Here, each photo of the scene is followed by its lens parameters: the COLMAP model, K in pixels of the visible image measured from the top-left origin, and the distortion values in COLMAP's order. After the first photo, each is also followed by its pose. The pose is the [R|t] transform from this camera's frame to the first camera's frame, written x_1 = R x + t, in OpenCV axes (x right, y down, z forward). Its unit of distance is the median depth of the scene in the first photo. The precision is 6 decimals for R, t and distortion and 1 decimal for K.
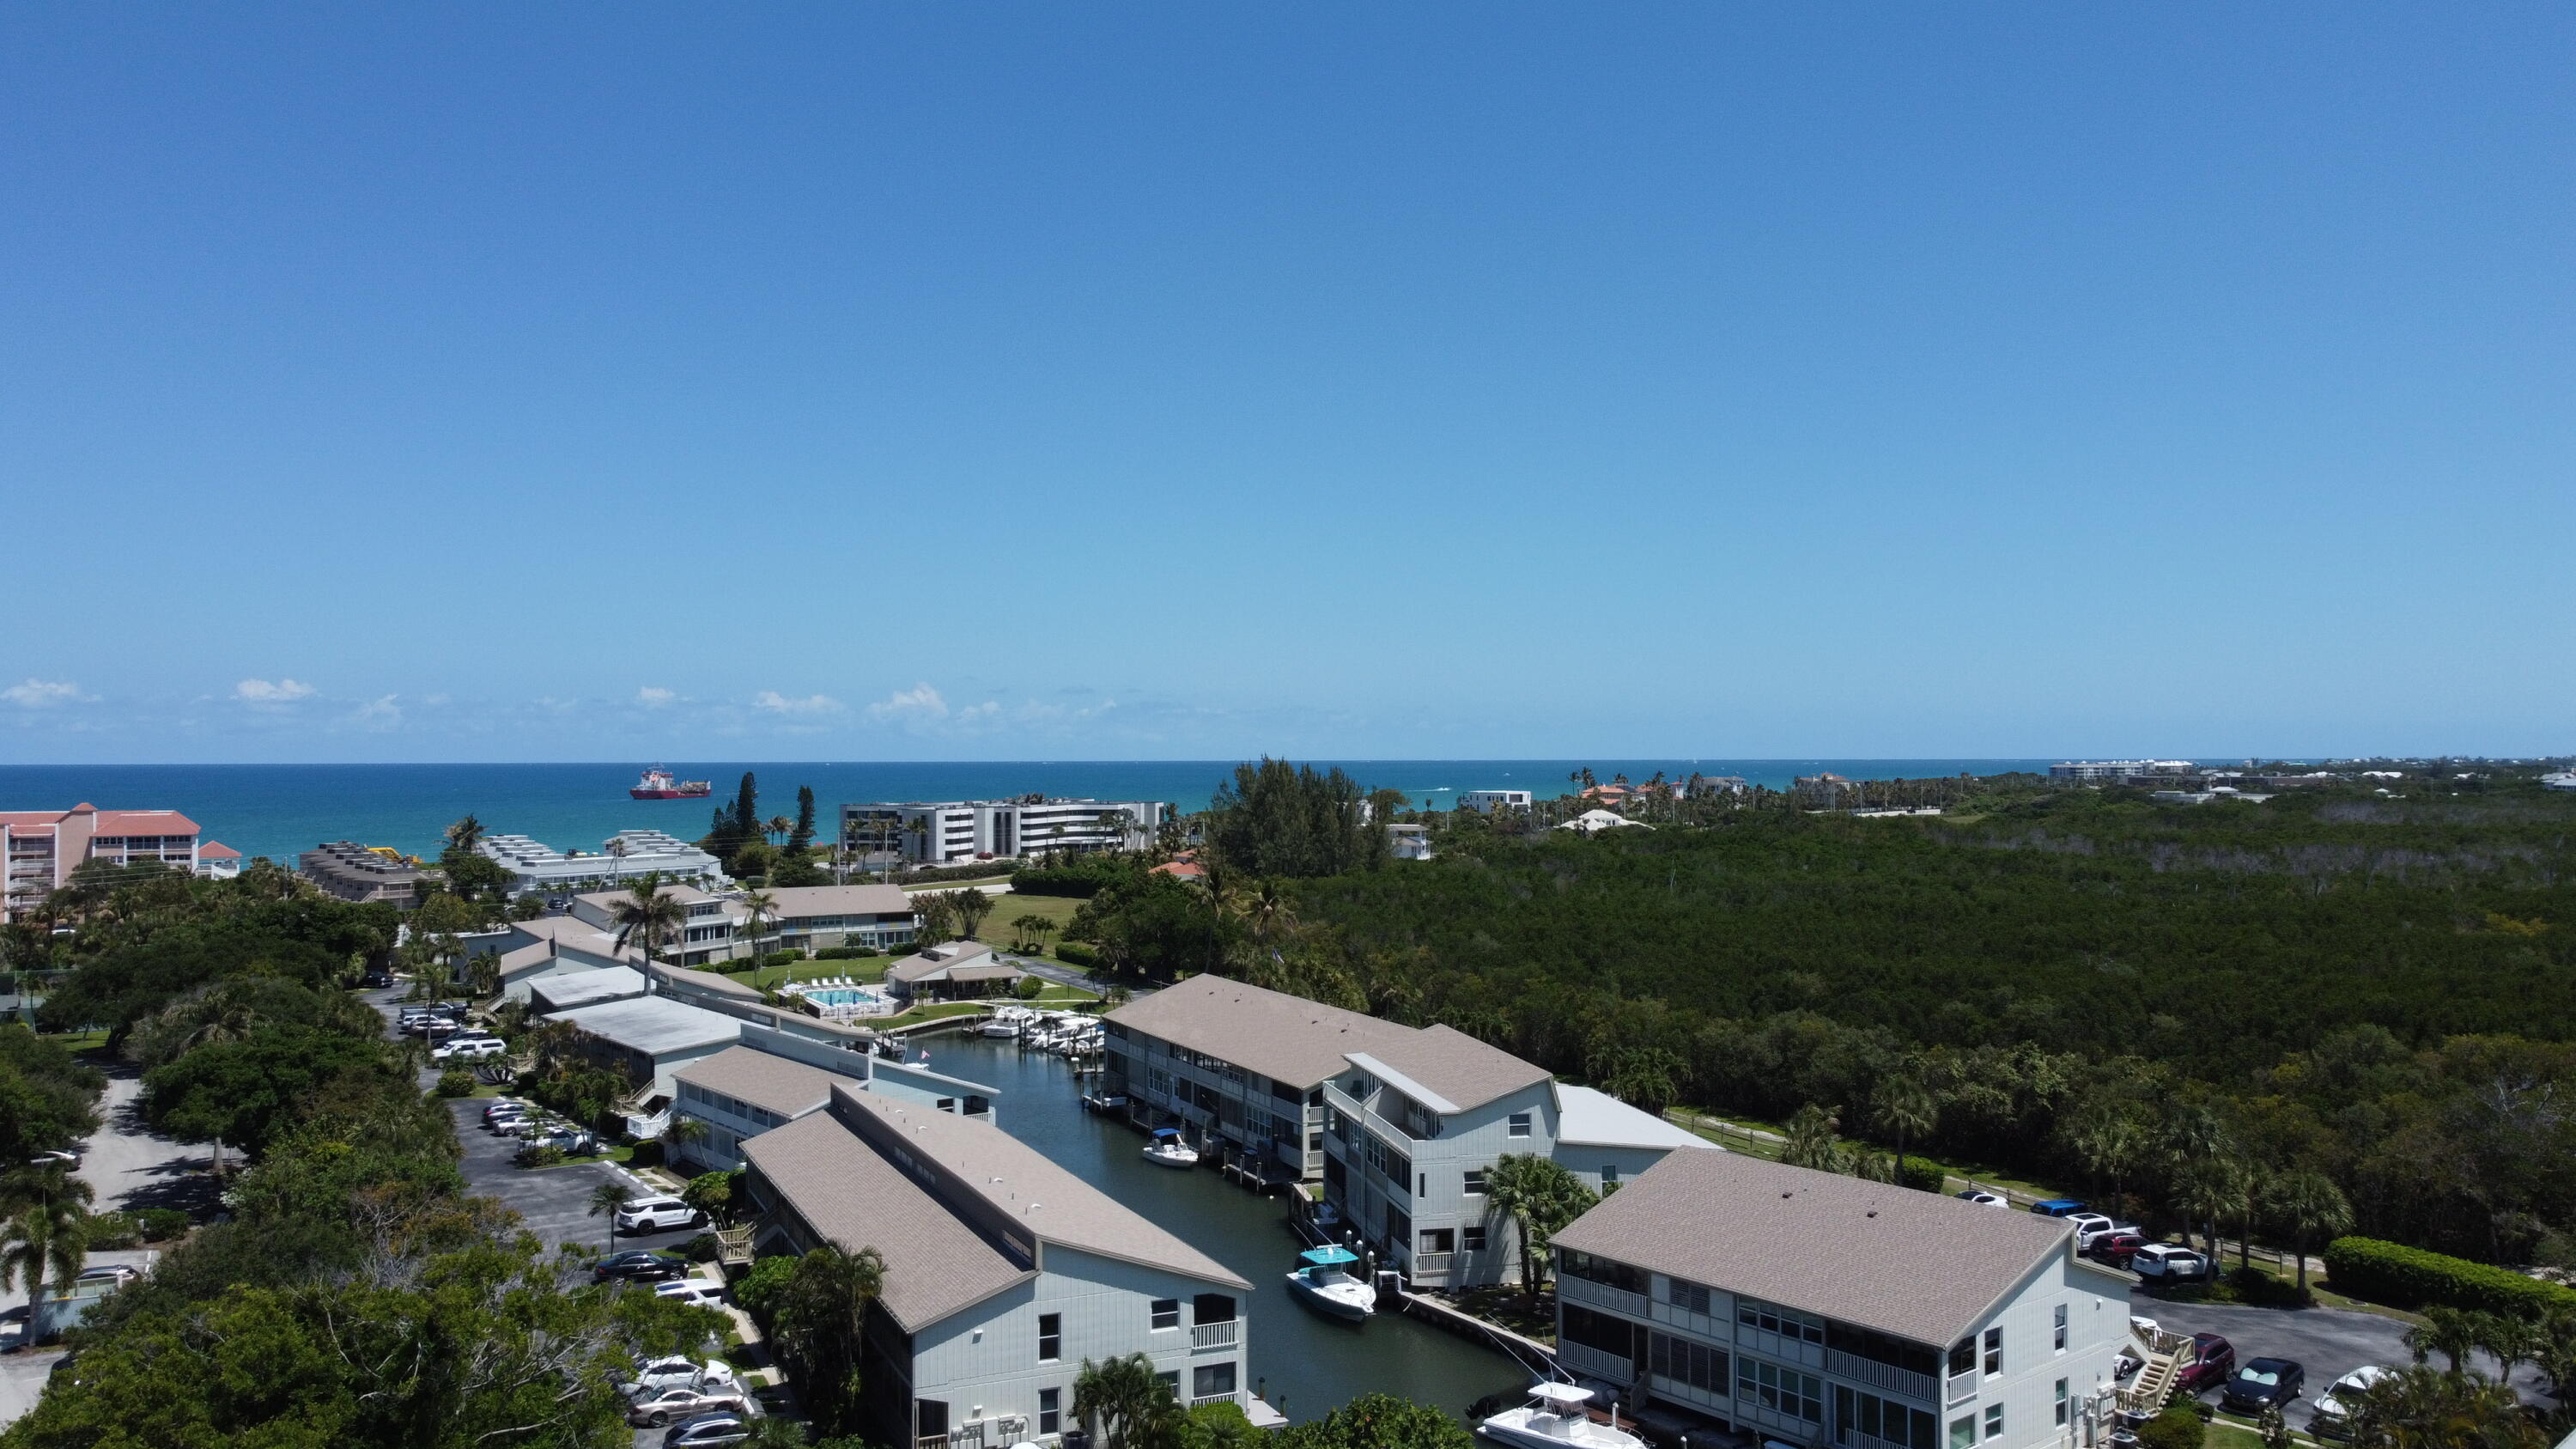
lens RADIAL K [[1939.9, 0, 1286.5], [0, 1939.9, 730.6], [0, 0, 1]] dist [-0.001051, -0.006207]
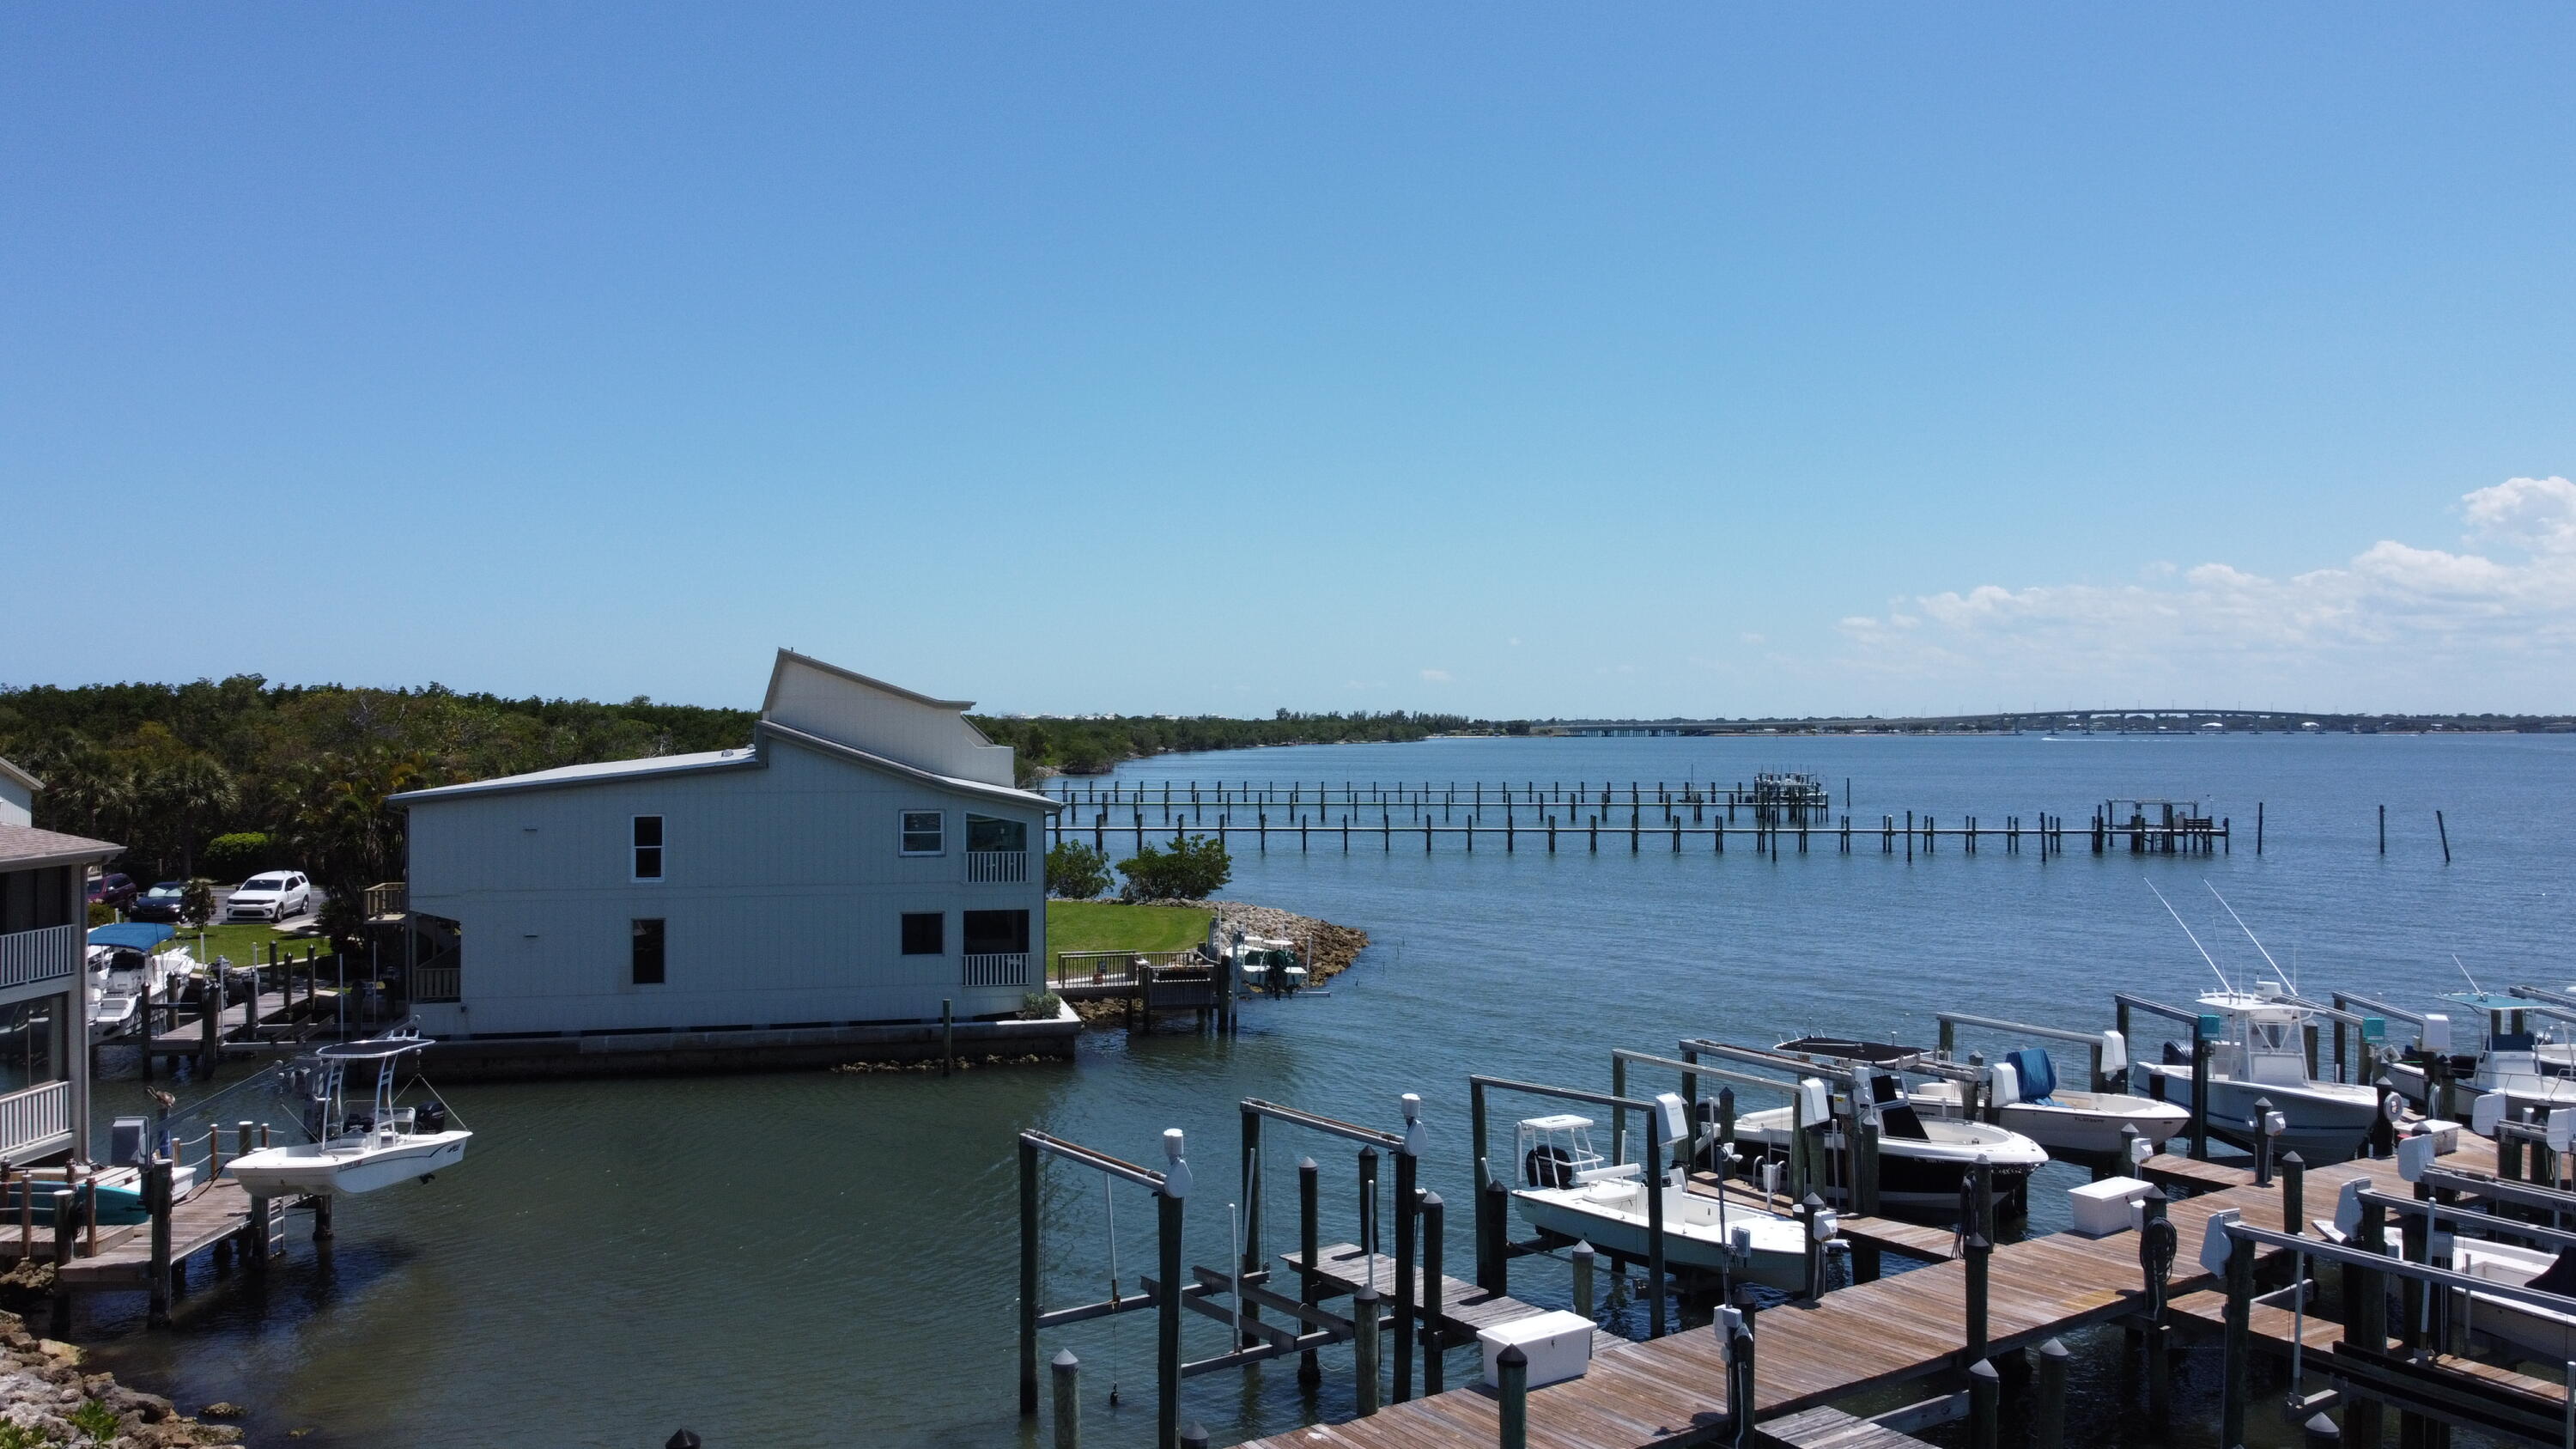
lens RADIAL K [[1939.9, 0, 1286.2], [0, 1939.9, 728.9], [0, 0, 1]] dist [-0.001051, -0.006207]
pose [[0.499250, 0.004673, 0.866445, -0.030701], [-0.014466, 0.999891, 0.002942, 0.119177], [-0.866337, -0.014003, 0.499263, 0.013355]]
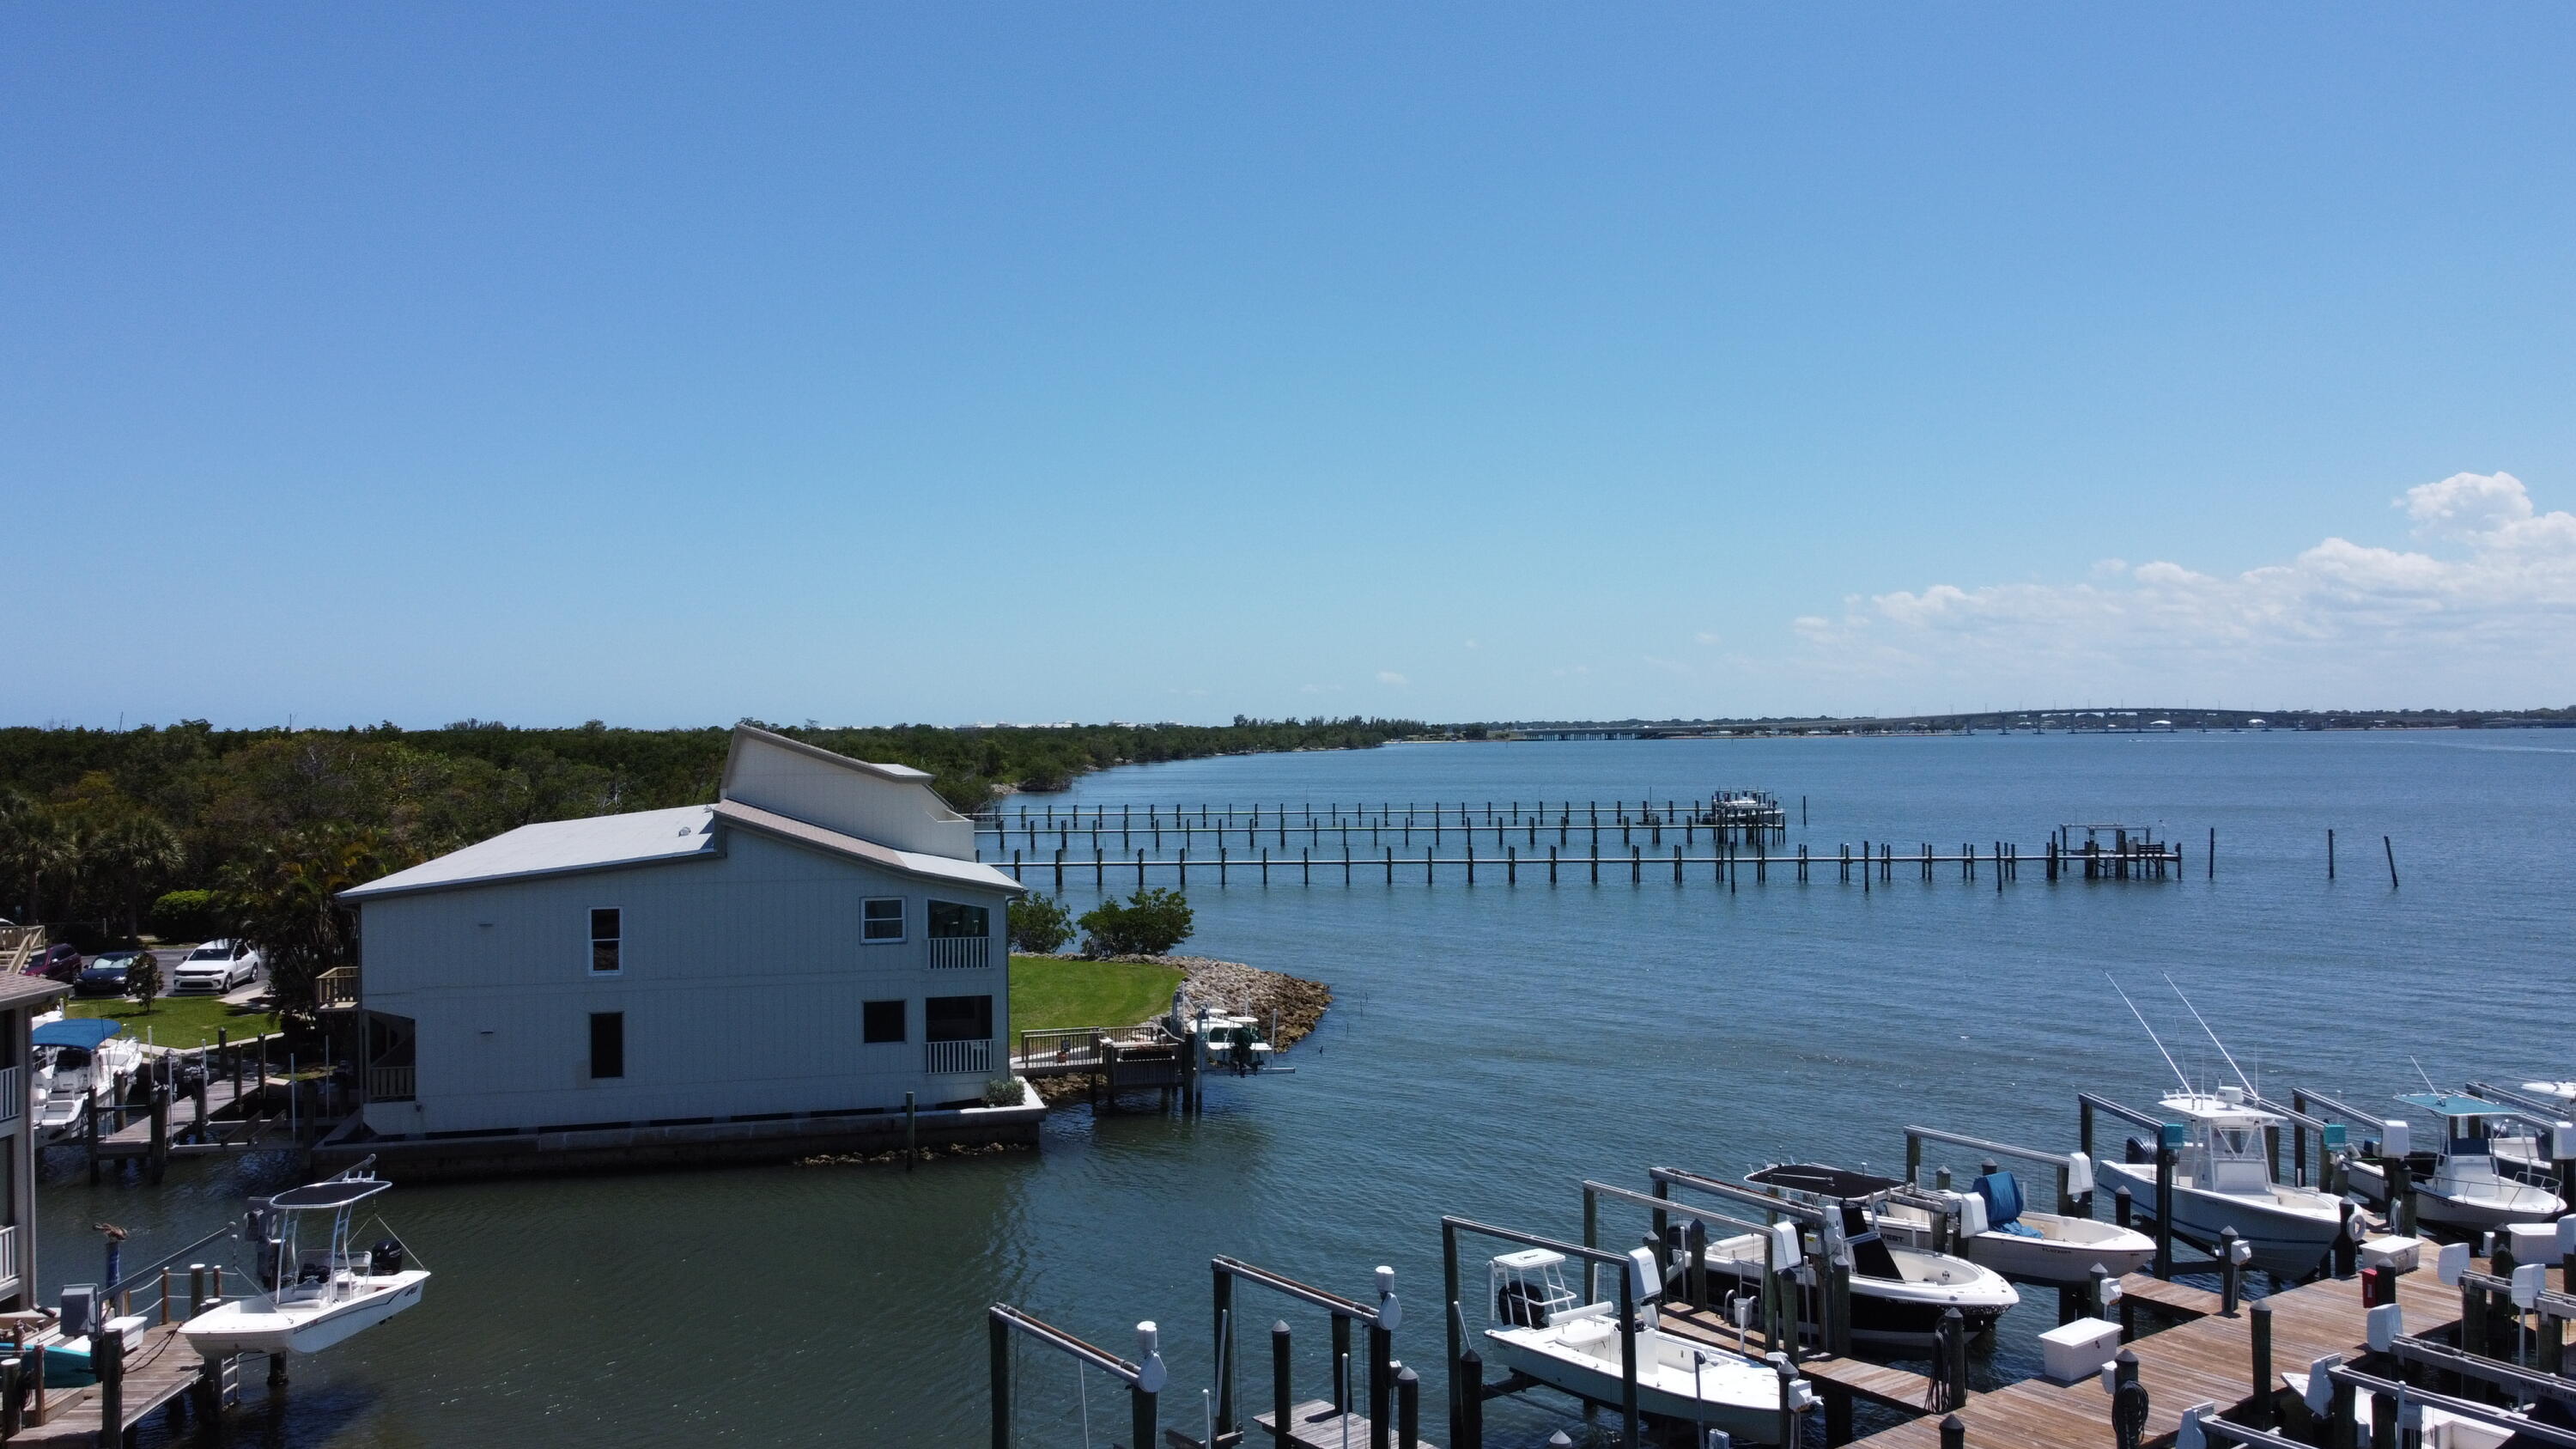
lens RADIAL K [[1939.9, 0, 1286.7], [0, 1939.9, 733.7], [0, 0, 1]] dist [-0.001051, -0.006207]
pose [[0.479919, 0.000228, 0.877313, -0.030184], [-0.006645, 0.999972, 0.003375, 0.105471], [-0.877288, -0.007449, 0.479907, 0.014955]]
